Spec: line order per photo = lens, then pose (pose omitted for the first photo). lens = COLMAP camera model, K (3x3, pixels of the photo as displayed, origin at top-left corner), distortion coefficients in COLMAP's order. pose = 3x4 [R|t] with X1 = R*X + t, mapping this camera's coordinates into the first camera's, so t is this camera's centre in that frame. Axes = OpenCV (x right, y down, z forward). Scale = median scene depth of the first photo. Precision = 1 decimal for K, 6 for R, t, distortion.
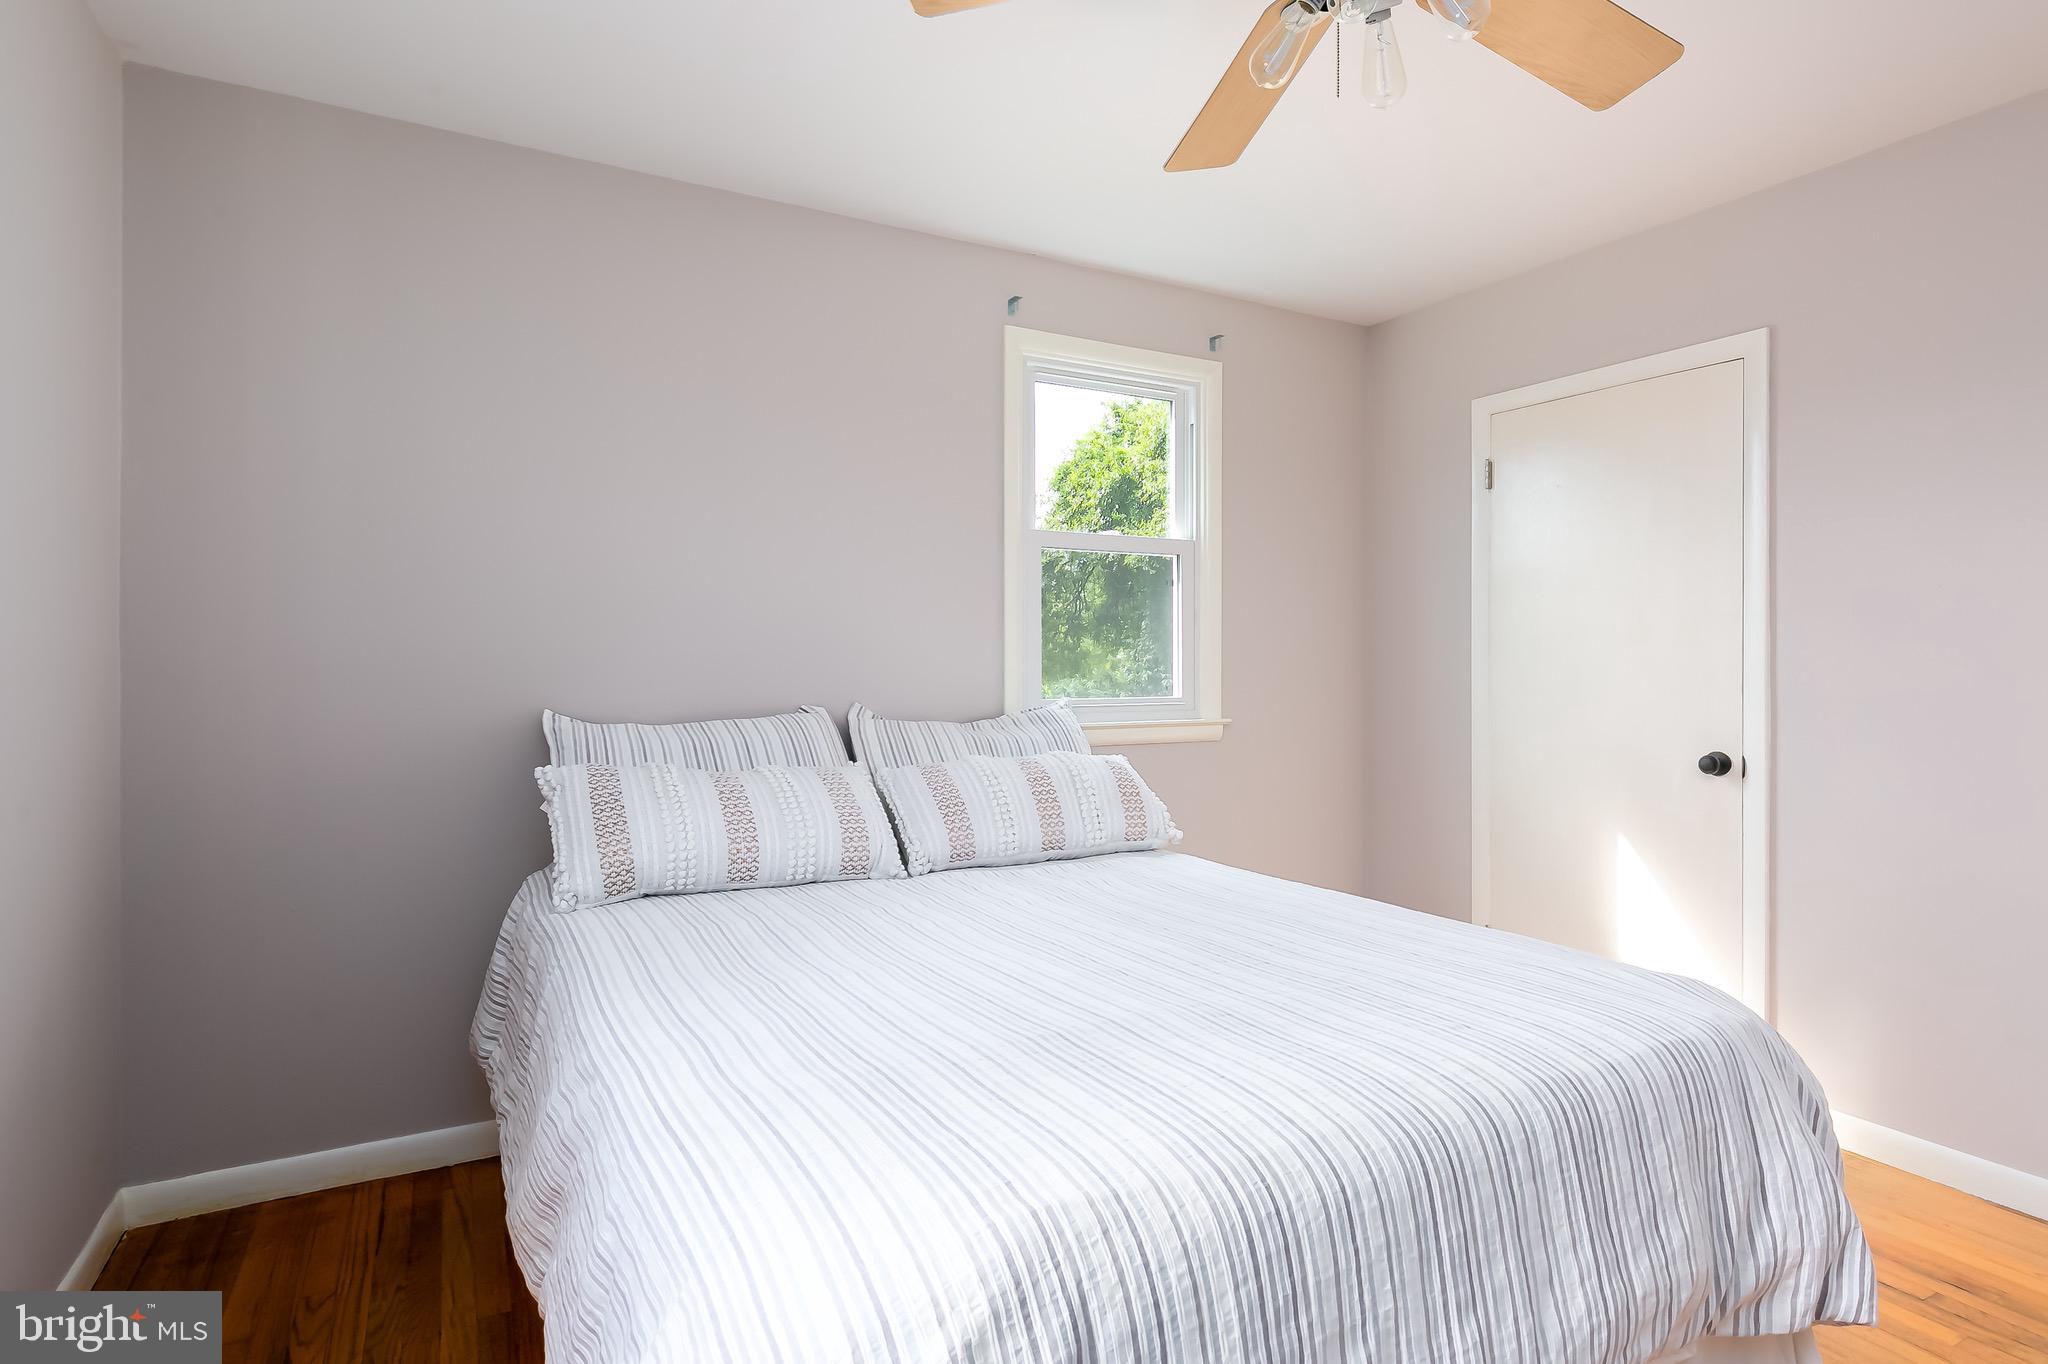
lens RADIAL K [[1041.5, 0, 1024.0], [0, 1041.5, 682.0], [0, 0, 1]] dist [0.001090, 0.000578]
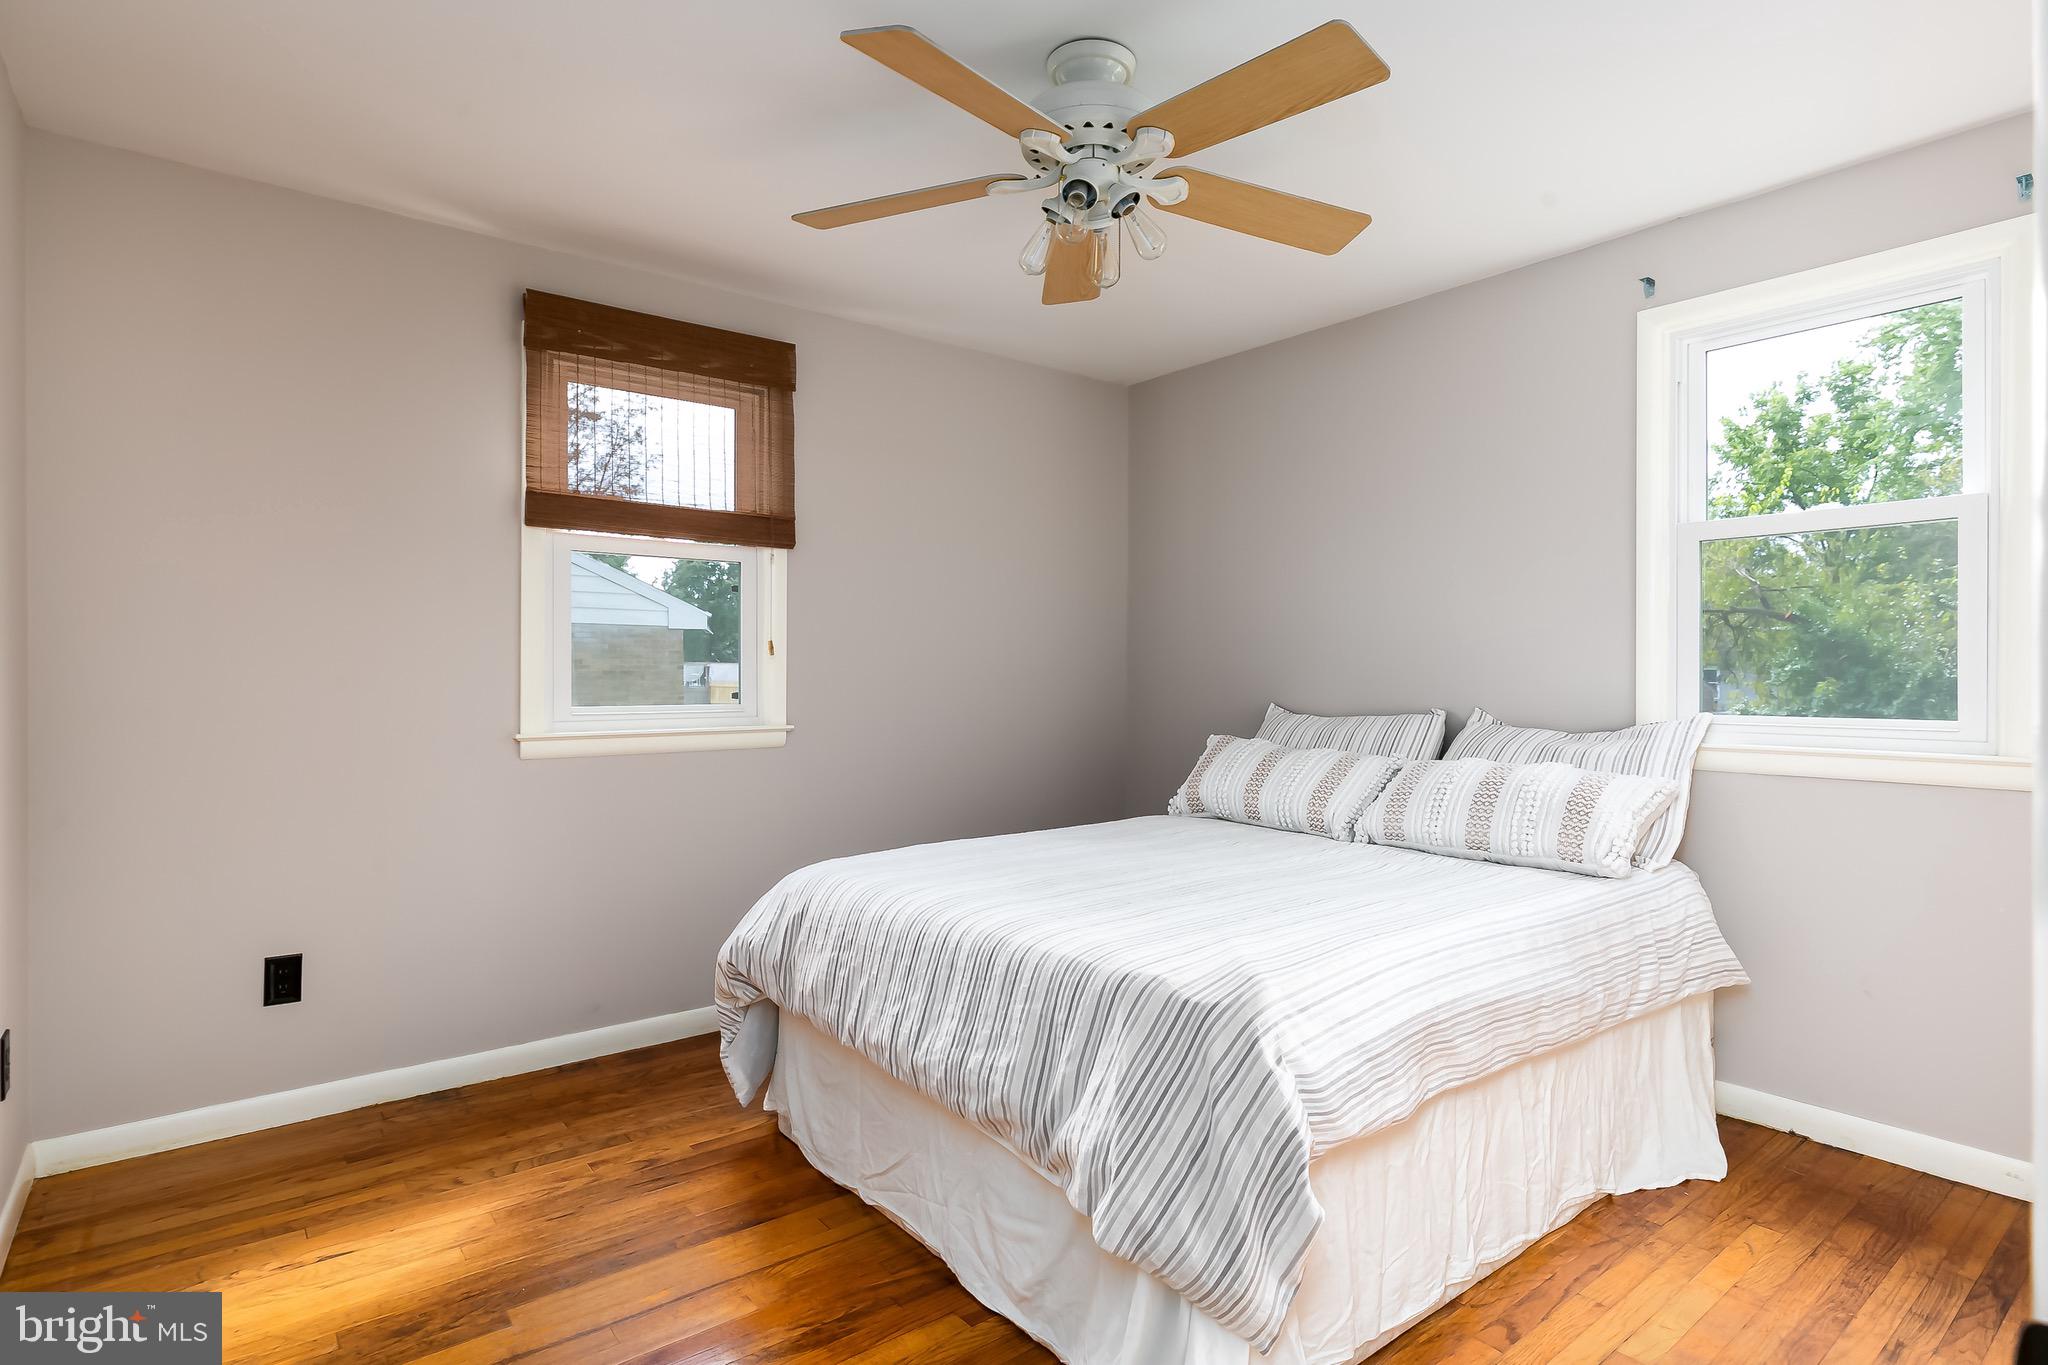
lens RADIAL K [[1141.7, 0, 1060.9], [0, 1141.7, 669.8], [0, 0, 1]] dist [0.012926, -0.014731]
pose [[0.179459, 0.003710, -0.983759, 1.079482], [-0.013377, 0.999910, 0.001331, -0.017099], [0.983675, 0.012921, 0.179492, 0.369329]]
